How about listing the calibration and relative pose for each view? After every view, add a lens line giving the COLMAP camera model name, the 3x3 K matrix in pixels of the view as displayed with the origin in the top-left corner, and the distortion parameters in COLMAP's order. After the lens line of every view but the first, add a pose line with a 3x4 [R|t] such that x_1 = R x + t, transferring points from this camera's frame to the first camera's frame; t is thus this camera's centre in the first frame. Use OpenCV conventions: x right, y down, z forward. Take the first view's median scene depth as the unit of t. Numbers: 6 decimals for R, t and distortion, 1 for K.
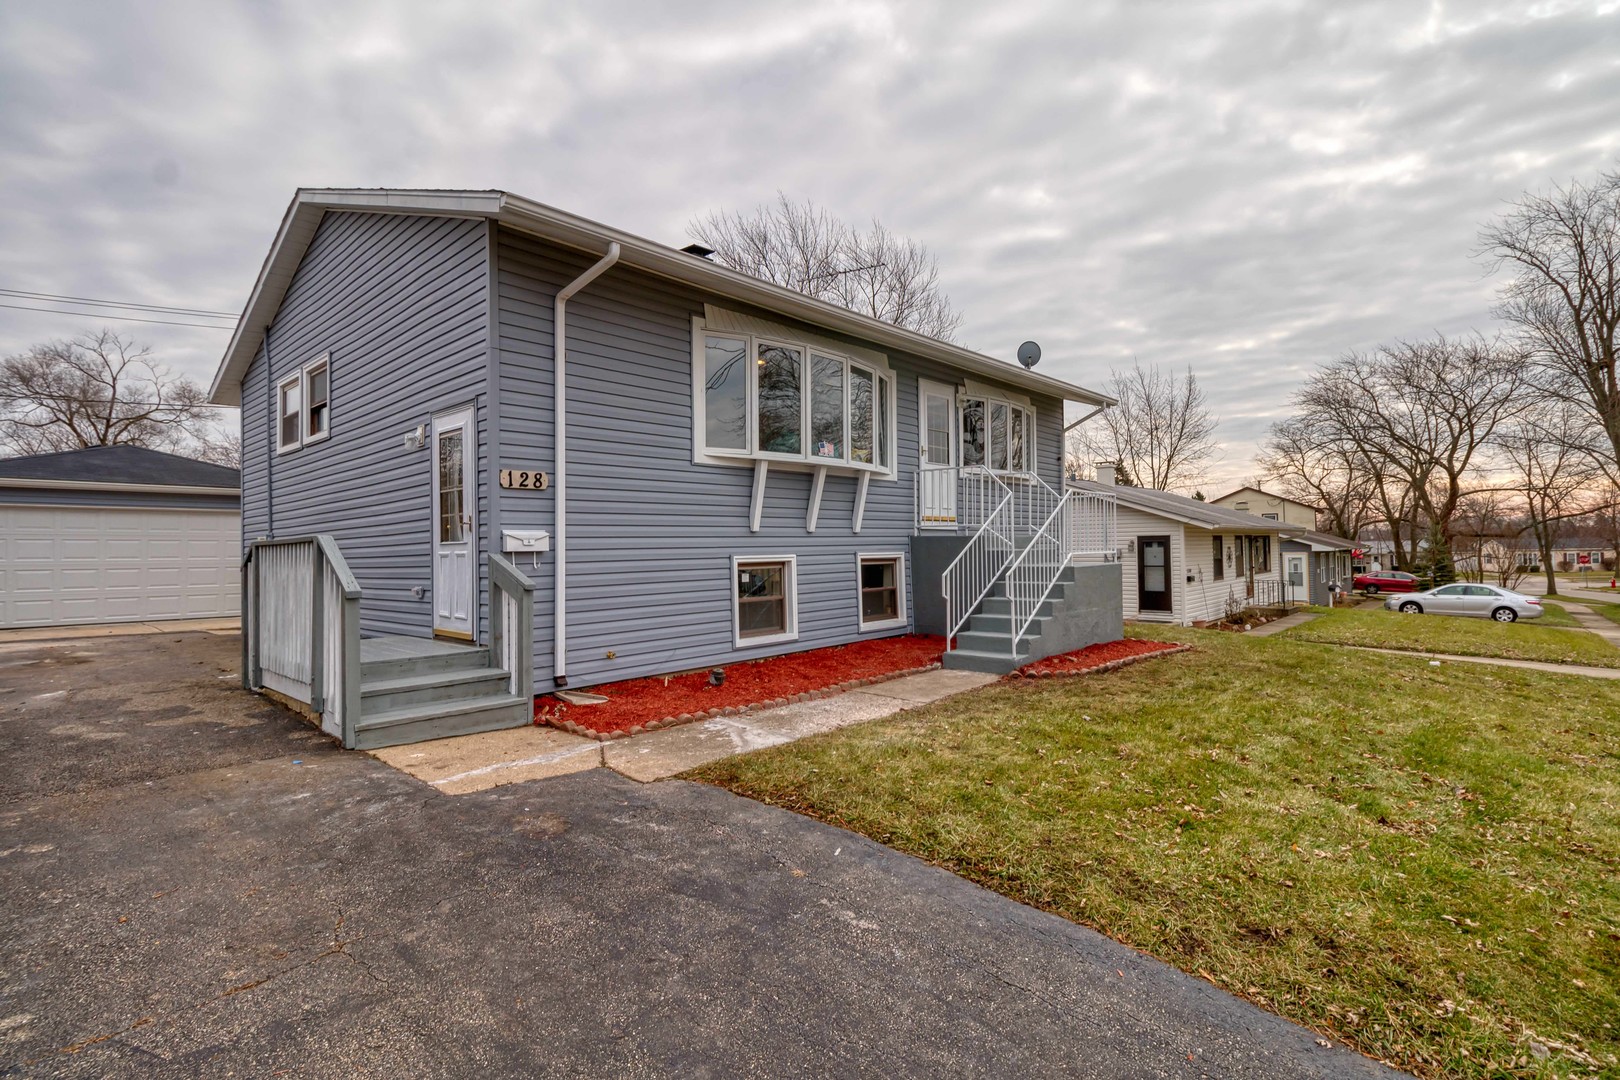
lens RADIAL K [[762.5, 0, 810.0], [0, 762.5, 540.0], [0, 0, 1]] dist [0.002743, 0.000227]
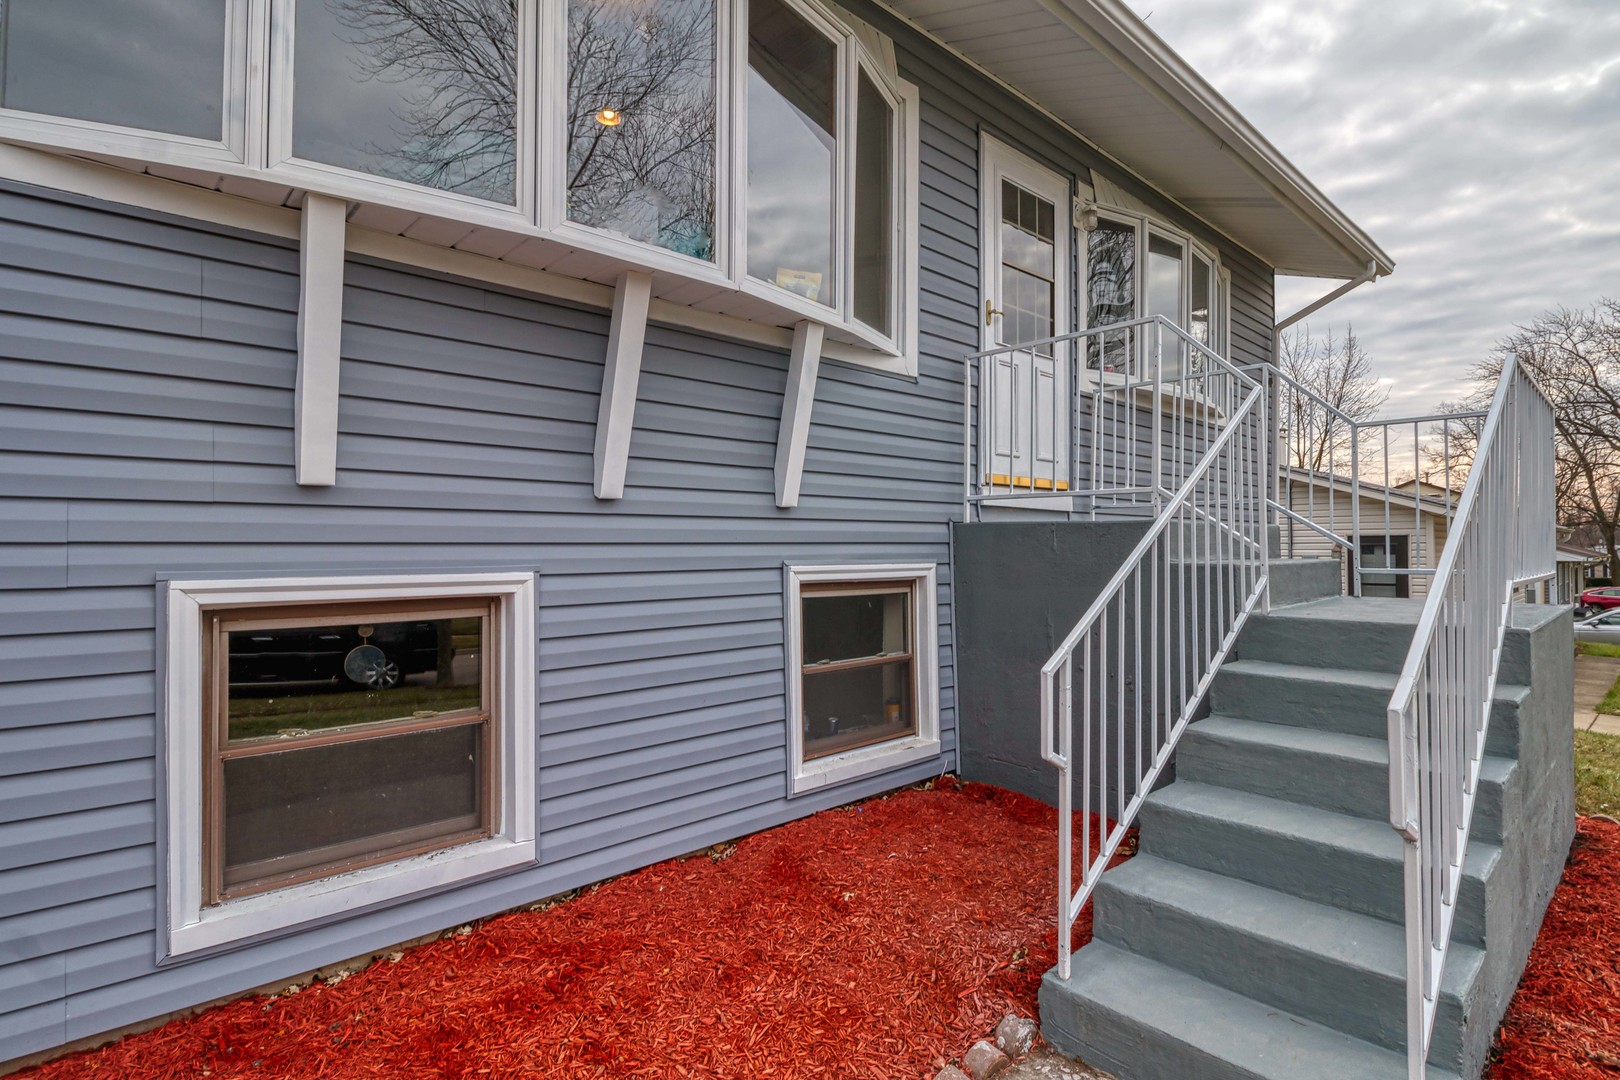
lens RADIAL K [[762.5, 0, 810.0], [0, 762.5, 540.0], [0, 0, 1]] dist [0.002743, 0.000227]
pose [[0.994099, 0.011957, -0.107818, 0.102676], [-0.011759, 0.999928, 0.002476, 0.003928], [0.107840, -0.001193, 0.994168, 0.612441]]
